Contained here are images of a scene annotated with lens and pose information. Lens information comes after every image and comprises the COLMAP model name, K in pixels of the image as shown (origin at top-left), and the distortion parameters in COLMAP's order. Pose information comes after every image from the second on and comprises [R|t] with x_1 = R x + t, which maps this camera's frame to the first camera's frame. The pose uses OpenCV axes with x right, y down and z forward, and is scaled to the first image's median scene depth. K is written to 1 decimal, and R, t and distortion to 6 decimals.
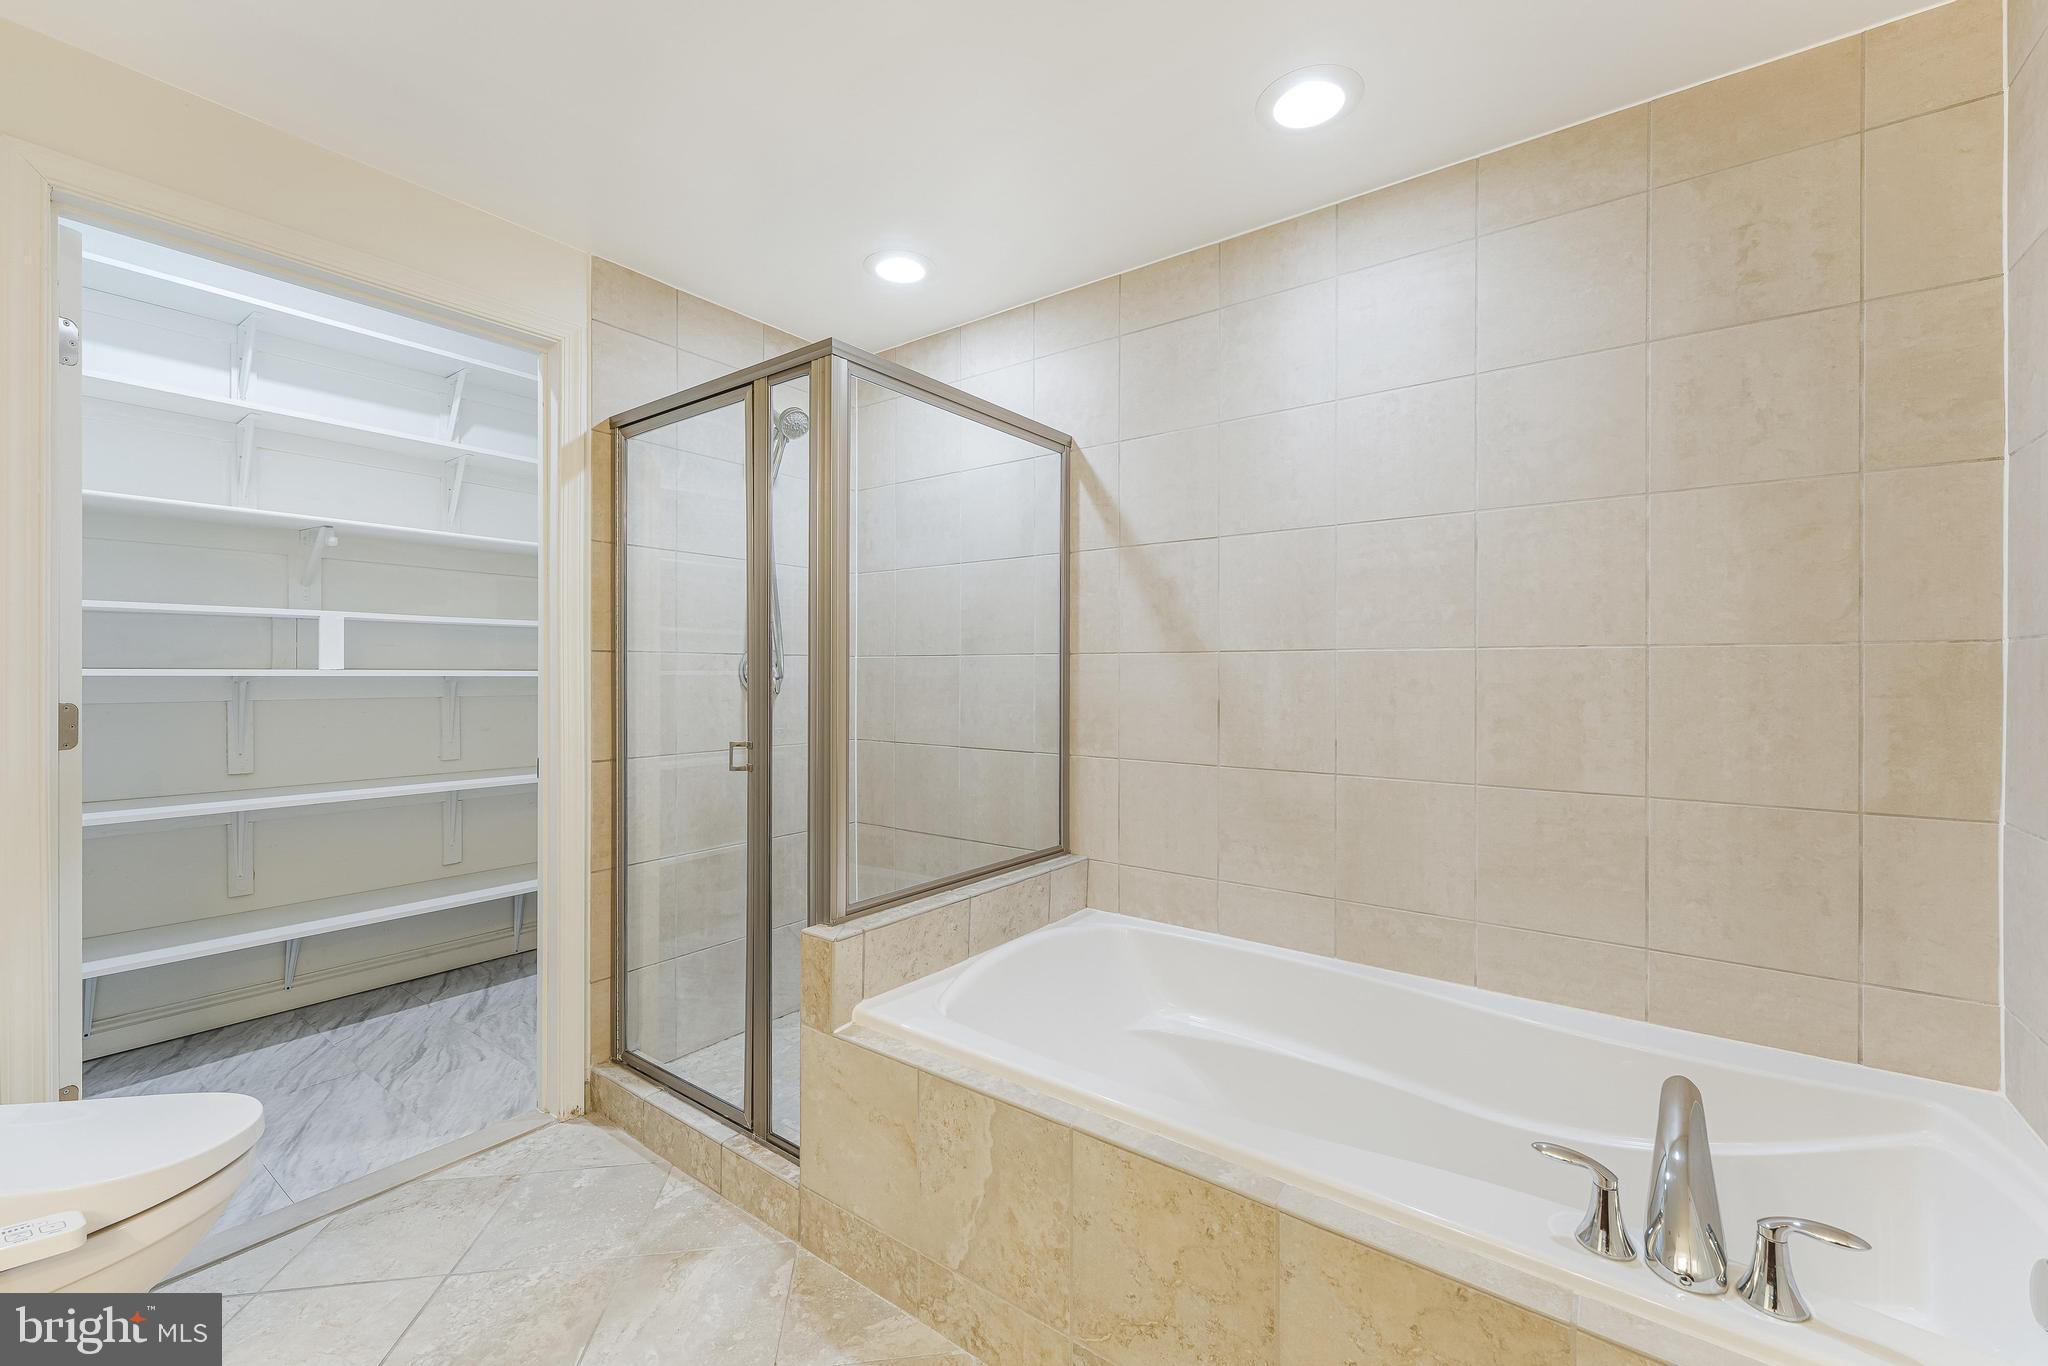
lens RADIAL K [[826.5, 0, 1029.3], [0, 826.5, 684.1], [0, 0, 1]] dist [-0.000012, 0.001355]
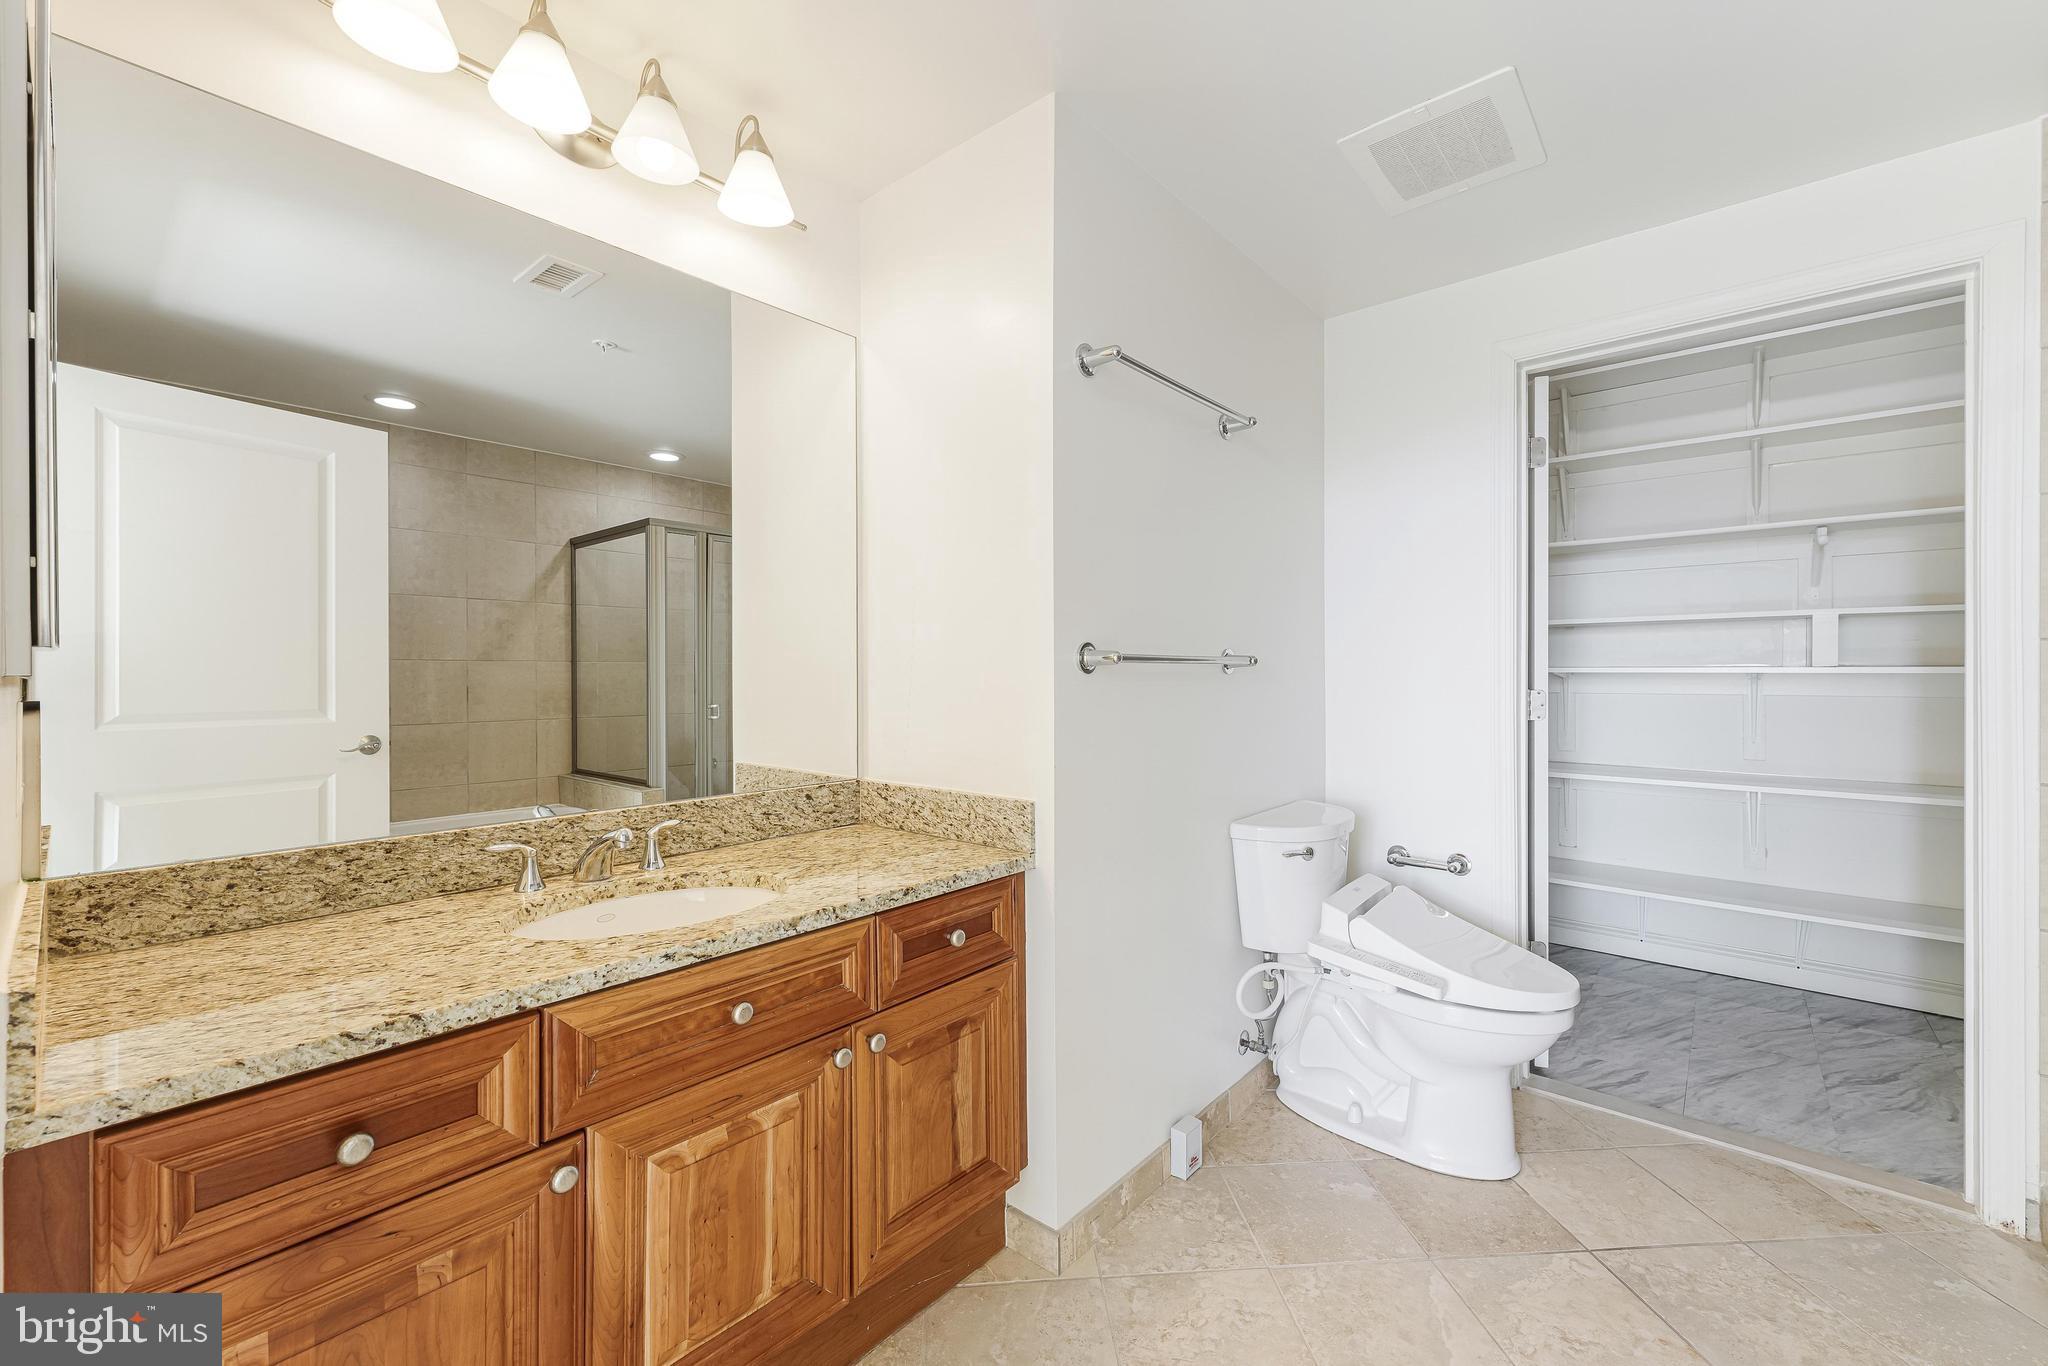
lens RADIAL K [[826.5, 0, 1029.5], [0, 826.5, 674.9], [0, 0, 1]] dist [-0.000012, 0.001355]
pose [[-0.079384, 0.001428, -0.996843, 0.294190], [-0.009117, 0.999956, 0.002158, -0.000235], [0.996802, 0.009260, -0.079367, 0.122533]]
